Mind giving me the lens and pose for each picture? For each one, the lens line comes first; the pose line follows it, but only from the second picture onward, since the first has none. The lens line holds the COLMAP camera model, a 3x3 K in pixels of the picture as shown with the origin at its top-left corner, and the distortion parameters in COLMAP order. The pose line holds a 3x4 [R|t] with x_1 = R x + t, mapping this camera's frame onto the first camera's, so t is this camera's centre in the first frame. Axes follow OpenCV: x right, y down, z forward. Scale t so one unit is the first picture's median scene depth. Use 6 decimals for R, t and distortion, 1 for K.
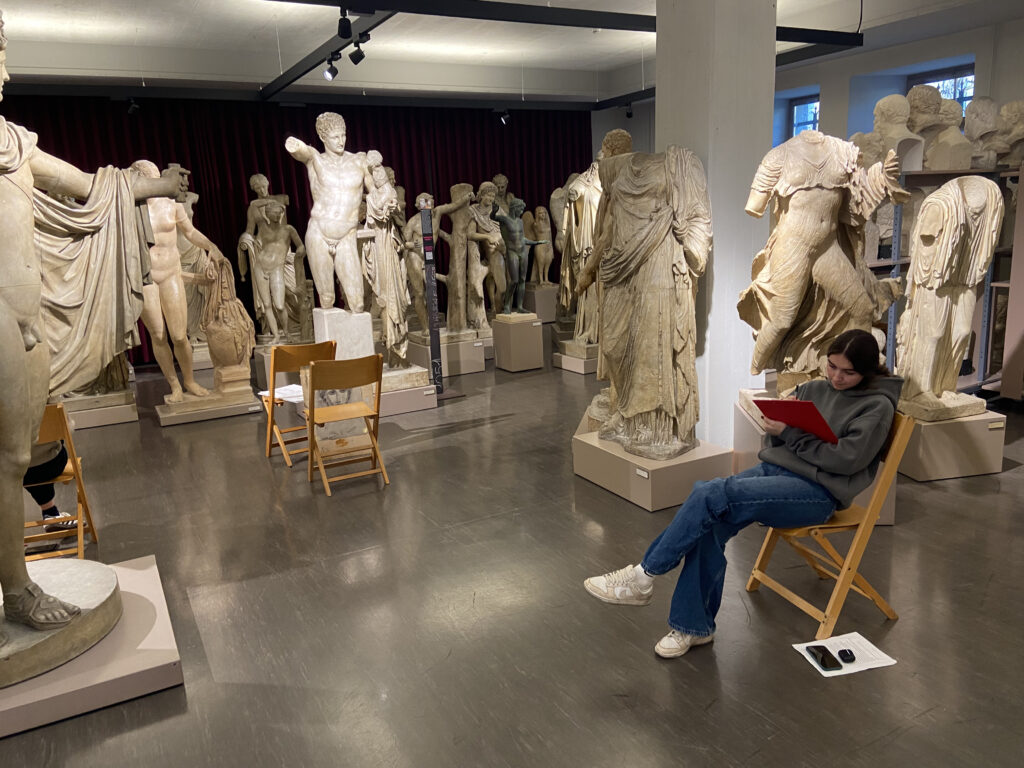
lens RADIAL K [[803.2, 0, 512.0], [0, 803.2, 384.0], [0, 0, 1]] dist [0.132547, -0.179780]
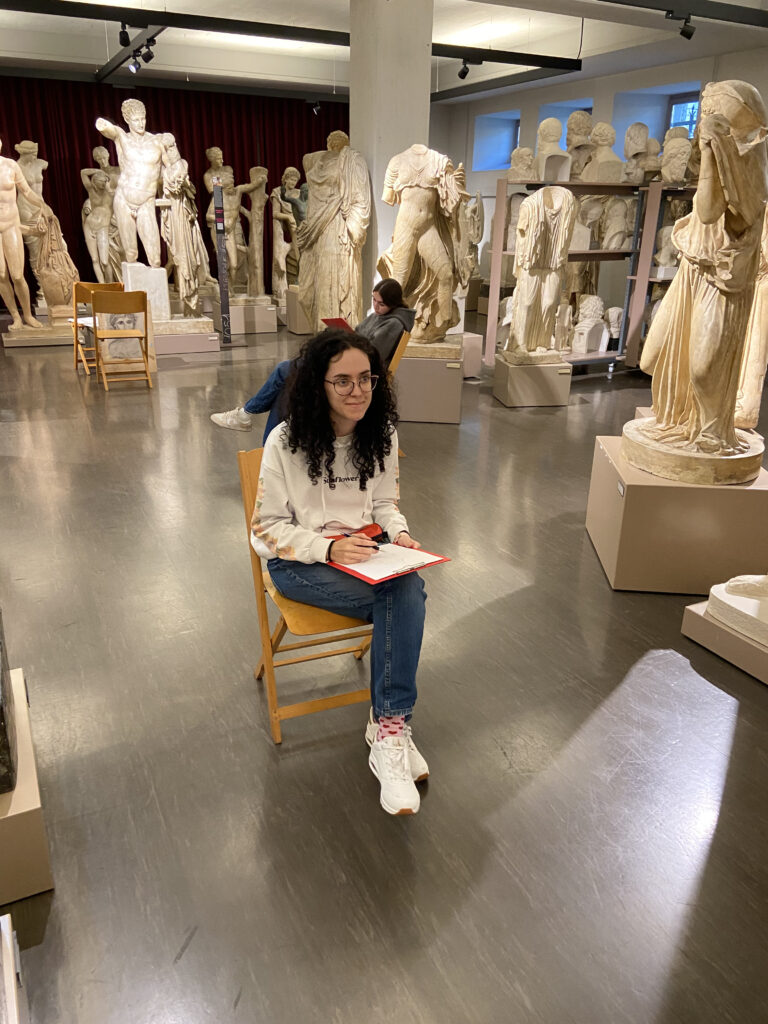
lens RADIAL K [[803.2, 0, 384.0], [0, 803.2, 512.0], [0, 0, 1]] dist [0.132547, -0.179780]
pose [[0.997002, 0.075401, -0.017360, 0.246328], [-0.071906, 0.985774, 0.151920, 0.078103], [0.028568, -0.150217, 0.988240, -0.356361]]
